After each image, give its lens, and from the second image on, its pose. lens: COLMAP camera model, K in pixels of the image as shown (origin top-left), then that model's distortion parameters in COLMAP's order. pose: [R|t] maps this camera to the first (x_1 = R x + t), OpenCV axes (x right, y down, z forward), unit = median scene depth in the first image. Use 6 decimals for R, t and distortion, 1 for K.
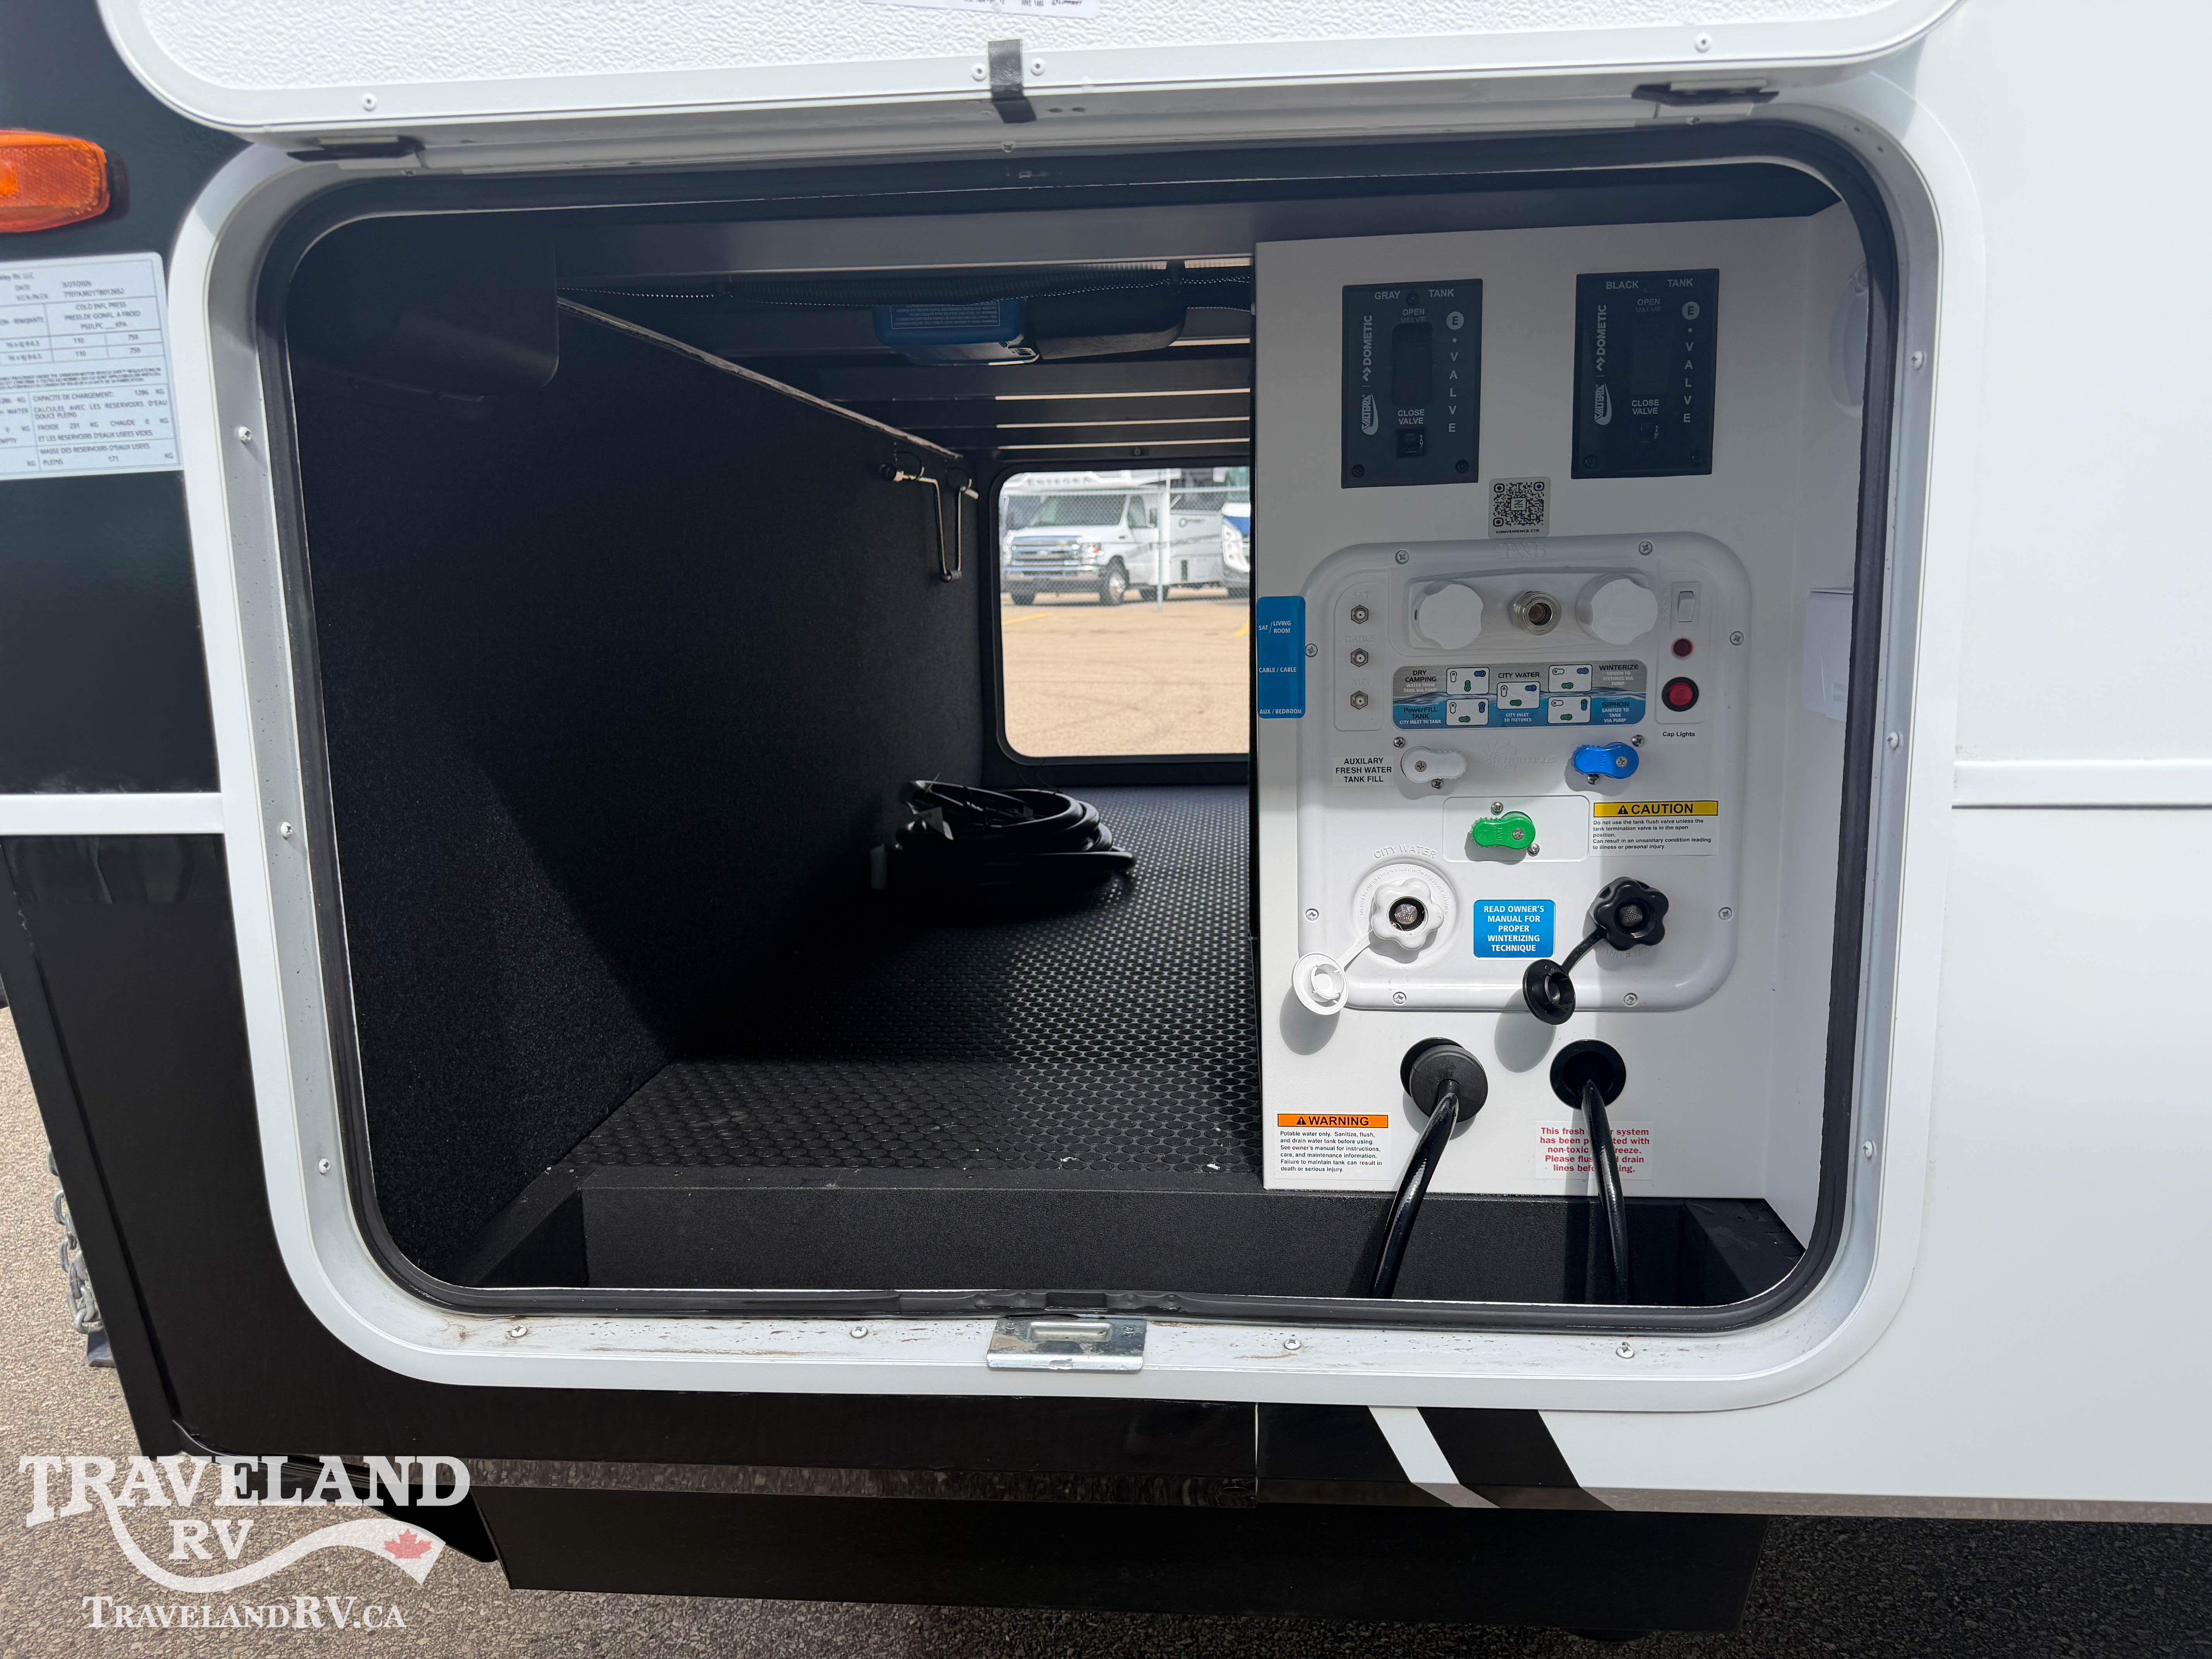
lens RADIAL K [[1524.5, 0, 1106.0], [0, 1524.5, 829.5], [0, 0, 1]] dist [0.001596, -0.000413]
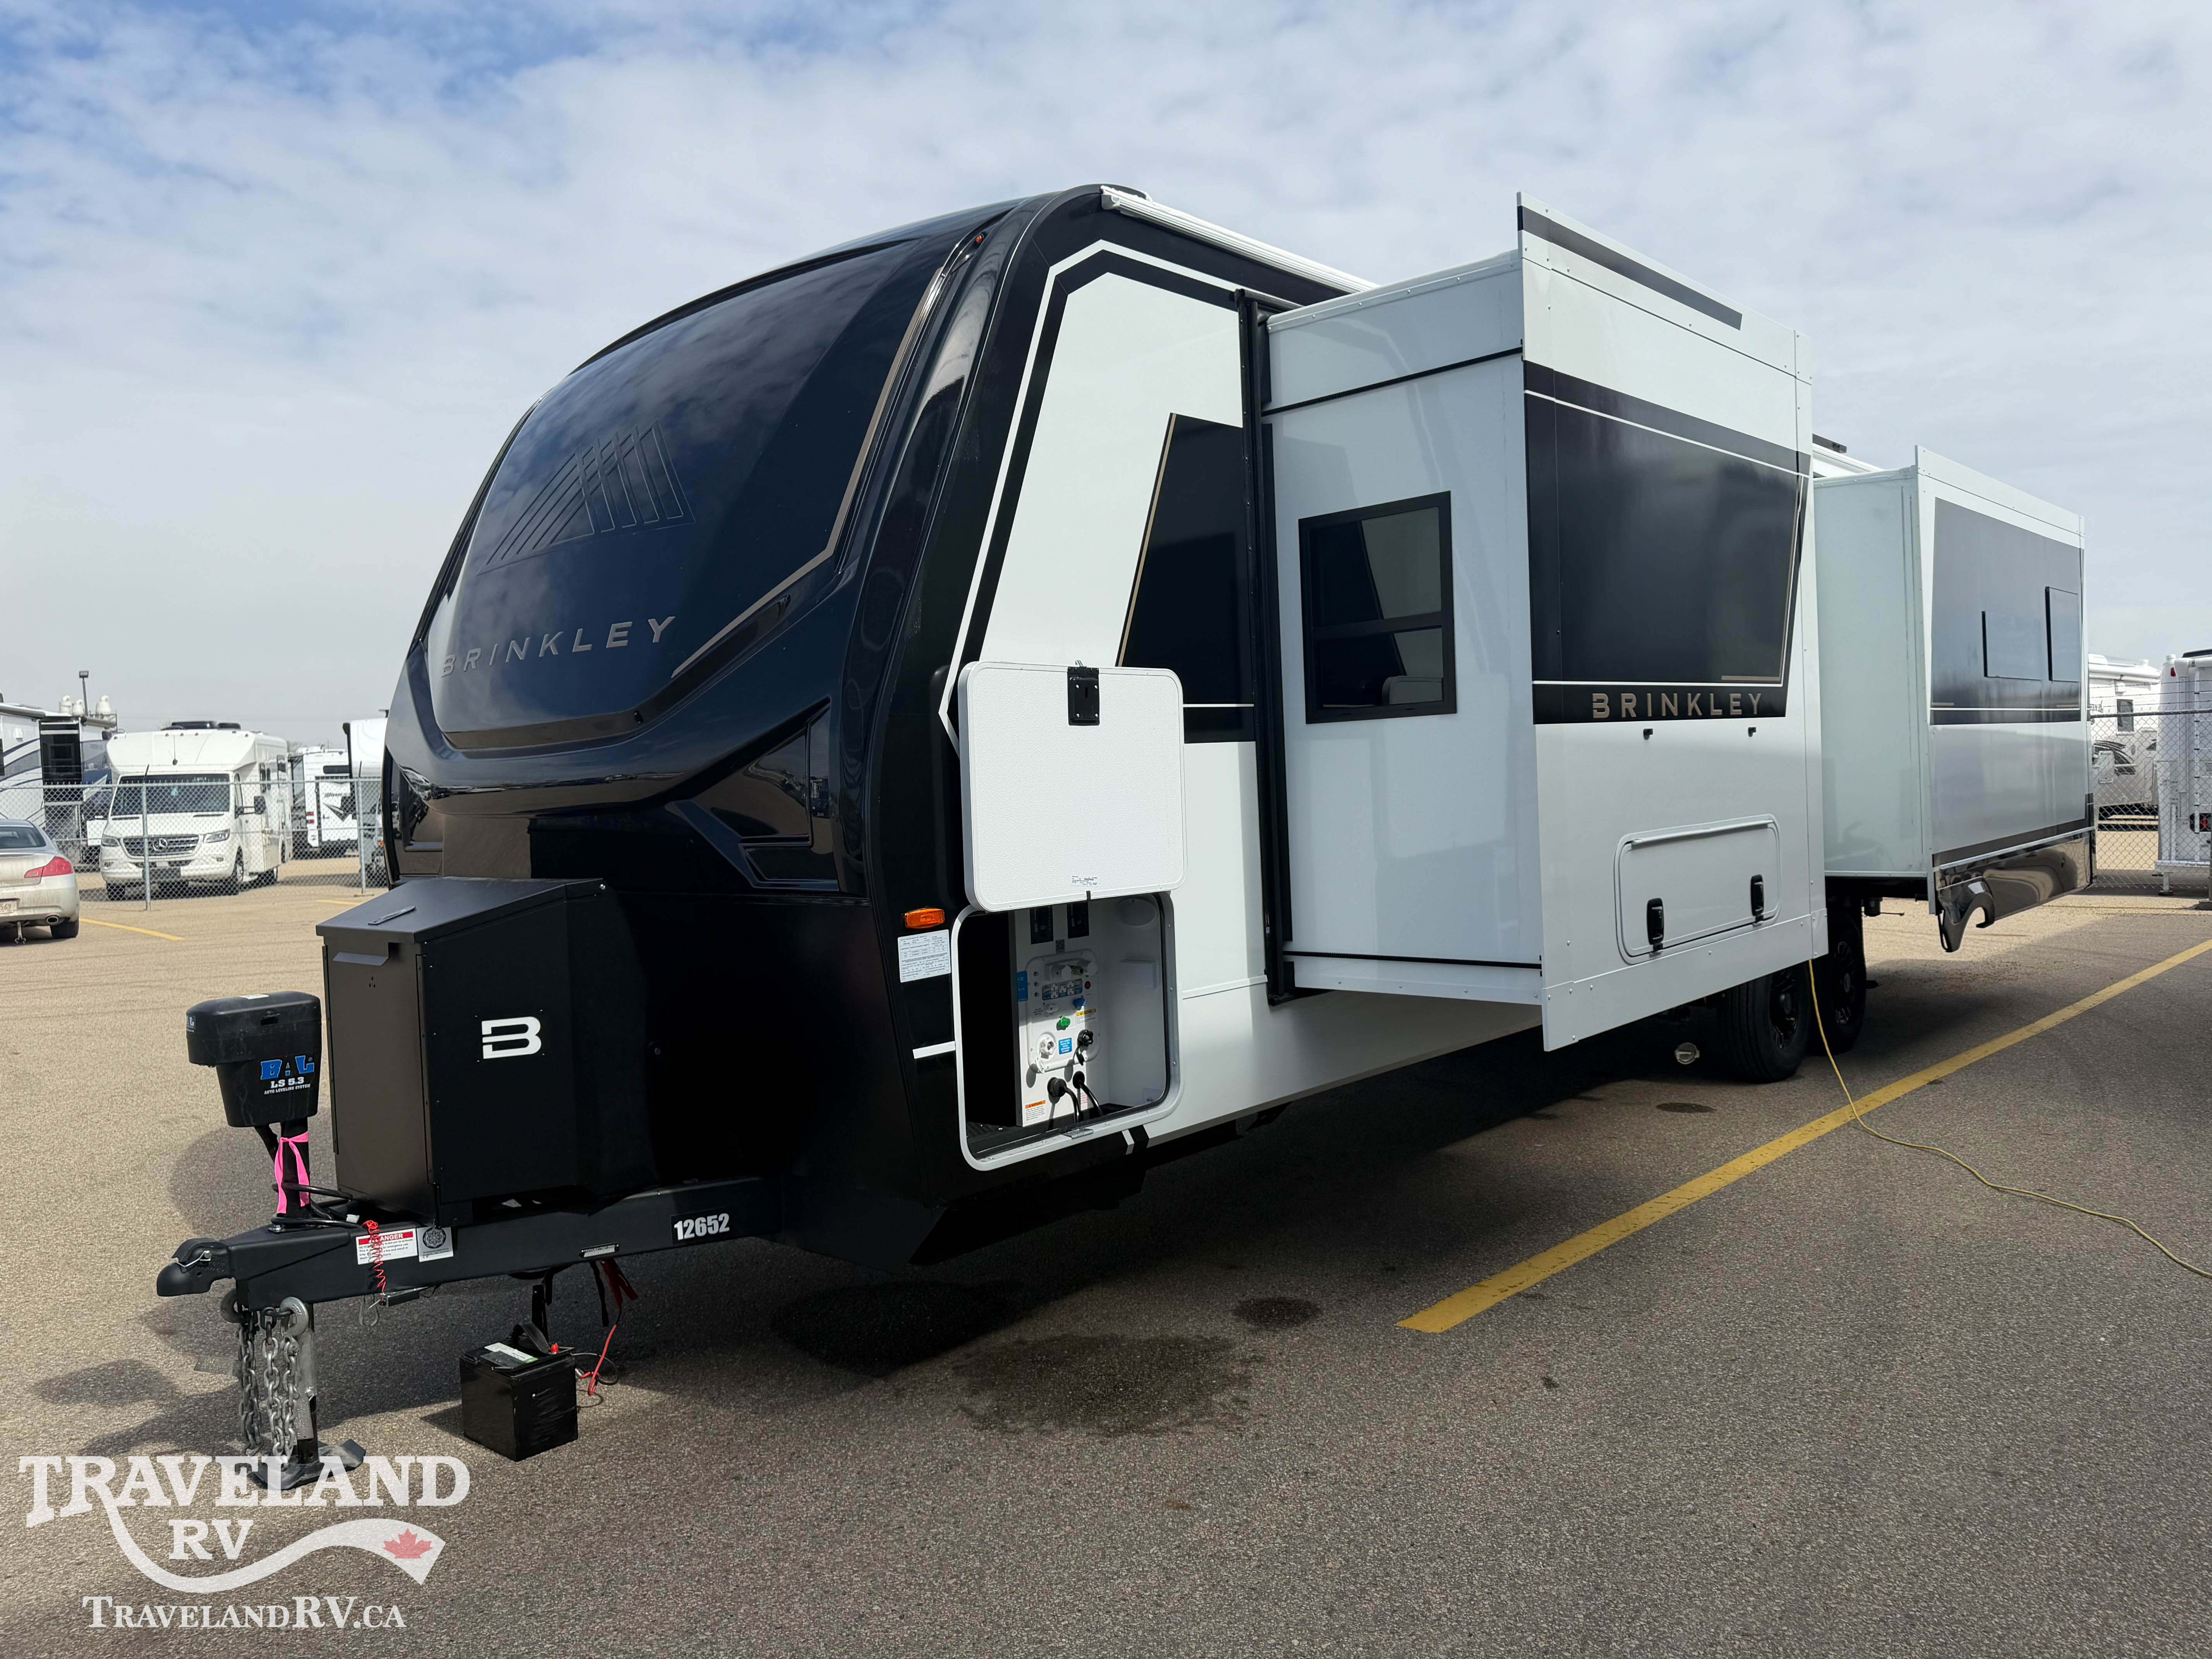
lens RADIAL K [[1524.5, 0, 1106.0], [0, 1524.5, 829.5], [0, 0, 1]] dist [0.001596, -0.000413]
pose [[0.609206, -0.025864, 0.792590, -2.951846], [0.164166, 0.981930, -0.094140, -0.105718], [-0.775833, 0.187467, 0.602444, -1.689278]]
